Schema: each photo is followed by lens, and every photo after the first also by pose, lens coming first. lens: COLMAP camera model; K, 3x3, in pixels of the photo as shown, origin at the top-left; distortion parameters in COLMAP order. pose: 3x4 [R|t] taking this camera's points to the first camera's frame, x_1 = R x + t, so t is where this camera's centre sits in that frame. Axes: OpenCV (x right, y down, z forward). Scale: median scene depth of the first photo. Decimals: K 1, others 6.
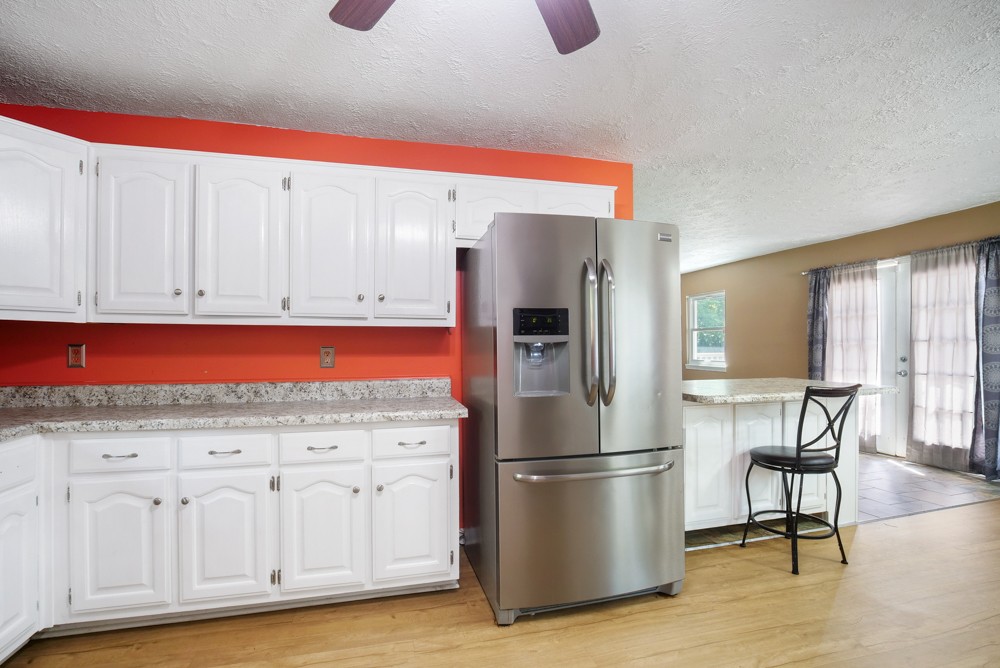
lens RADIAL K [[461.6, 0, 499.0], [0, 461.6, 343.3], [0, 0, 1]] dist [-0.015979, -0.000408]
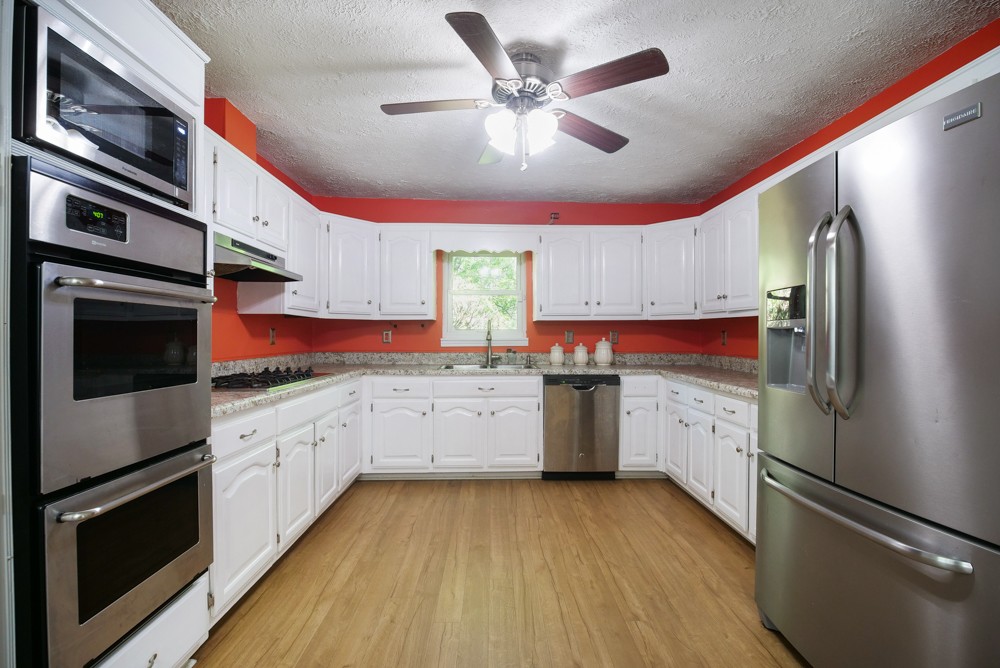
lens RADIAL K [[468.7, 0, 500.0], [0, 468.7, 334.0], [0, 0, 1]] dist [-0.018267, -0.000289]
pose [[-0.227768, 0.003351, -0.973710, 1.014975], [0.009536, 0.999954, 0.001211, 0.002794], [0.973669, -0.009010, -0.227789, 0.650608]]
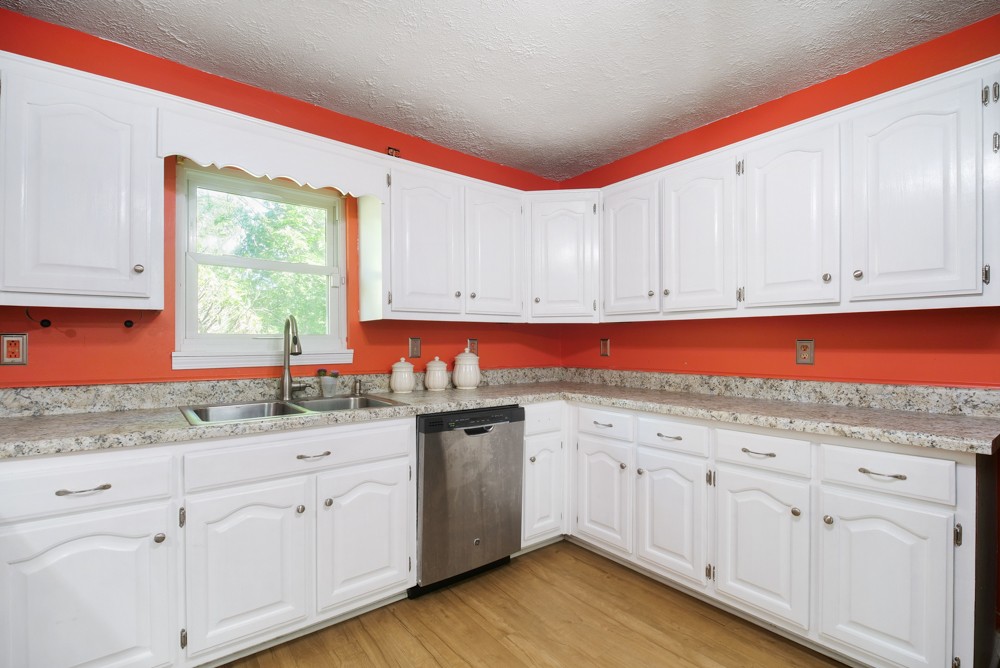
lens RADIAL K [[461.6, 0, 499.0], [0, 461.6, 343.3], [0, 0, 1]] dist [-0.015979, -0.000408]
pose [[0.399104, 0.001286, -0.916905, 0.225468], [0.009241, 0.999943, 0.005424, 0.005203], [0.916859, -0.010638, 0.399069, 0.178774]]
